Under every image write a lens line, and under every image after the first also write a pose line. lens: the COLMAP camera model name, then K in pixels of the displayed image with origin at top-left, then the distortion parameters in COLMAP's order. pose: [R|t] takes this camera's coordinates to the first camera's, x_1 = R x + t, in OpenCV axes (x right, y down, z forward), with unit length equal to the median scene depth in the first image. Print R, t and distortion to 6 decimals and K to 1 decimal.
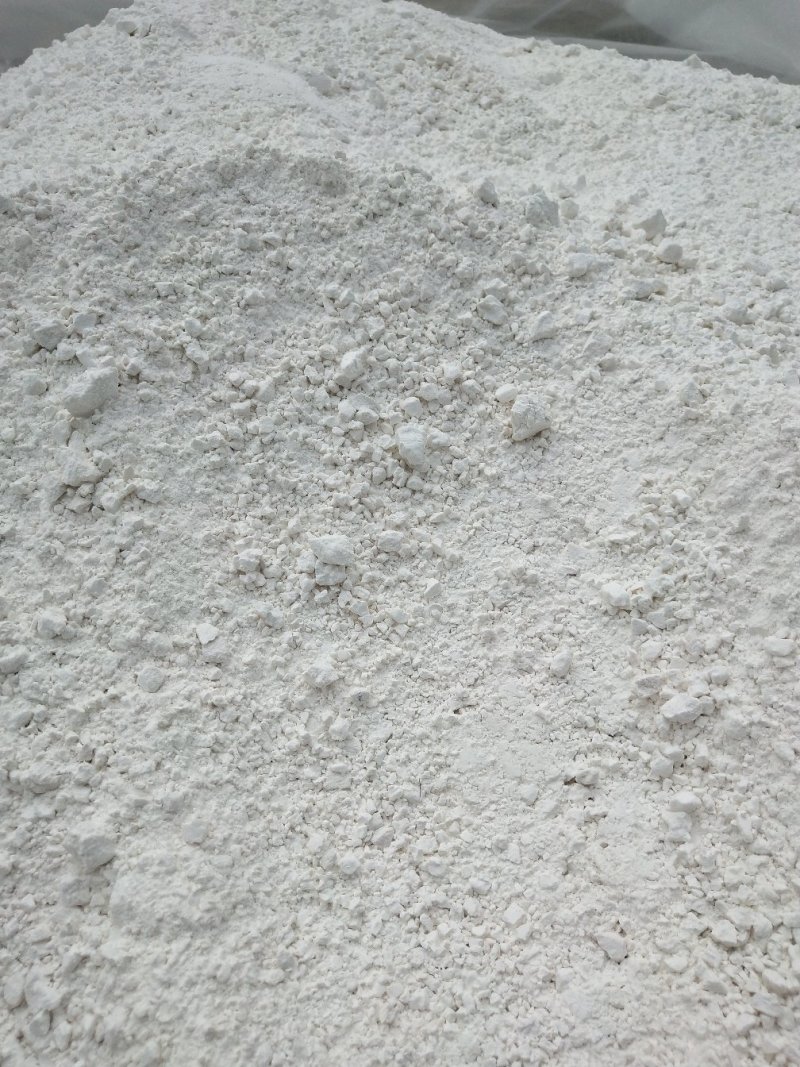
lens RADIAL K [[854.3, 0, 400.0], [0, 854.3, 533.5], [0, 0, 1]] dist [-0.030758, 0.076832]
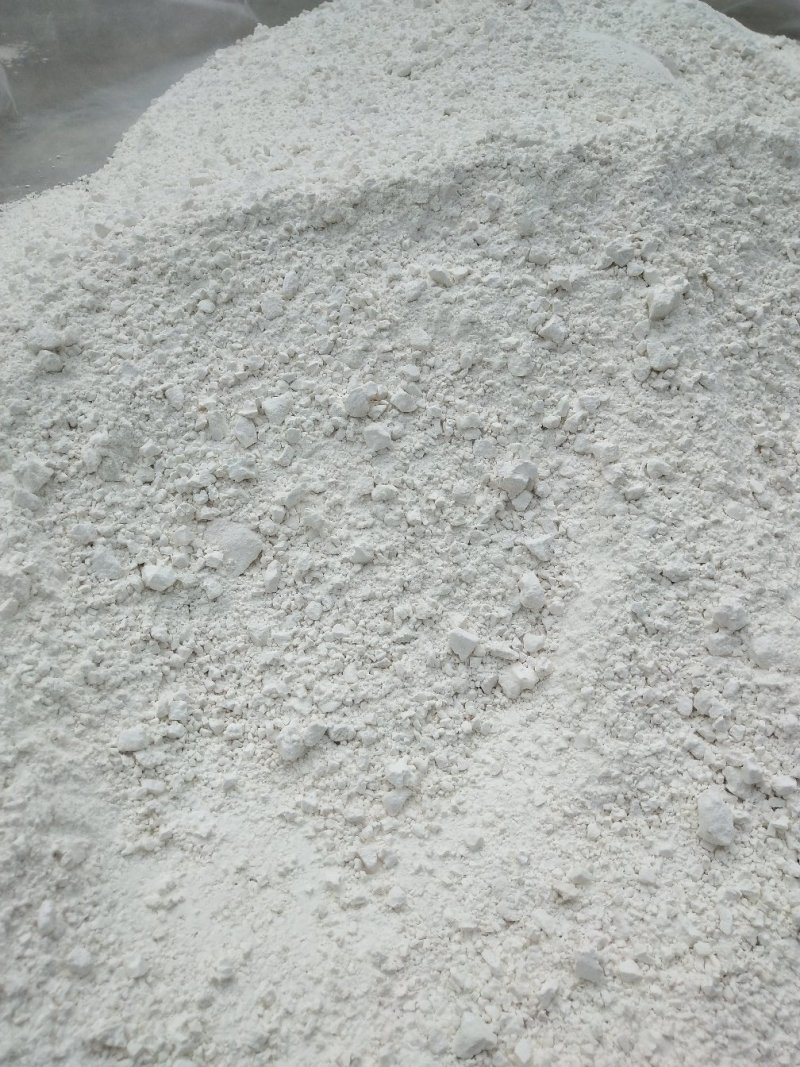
lens RADIAL K [[854.3, 0, 400.0], [0, 854.3, 533.5], [0, 0, 1]] dist [-0.030758, 0.076832]
pose [[0.995264, 0.084861, 0.047416, -0.770610], [-0.086596, 0.995600, 0.035797, 0.174082], [-0.044170, -0.039733, 0.998234, -0.308313]]
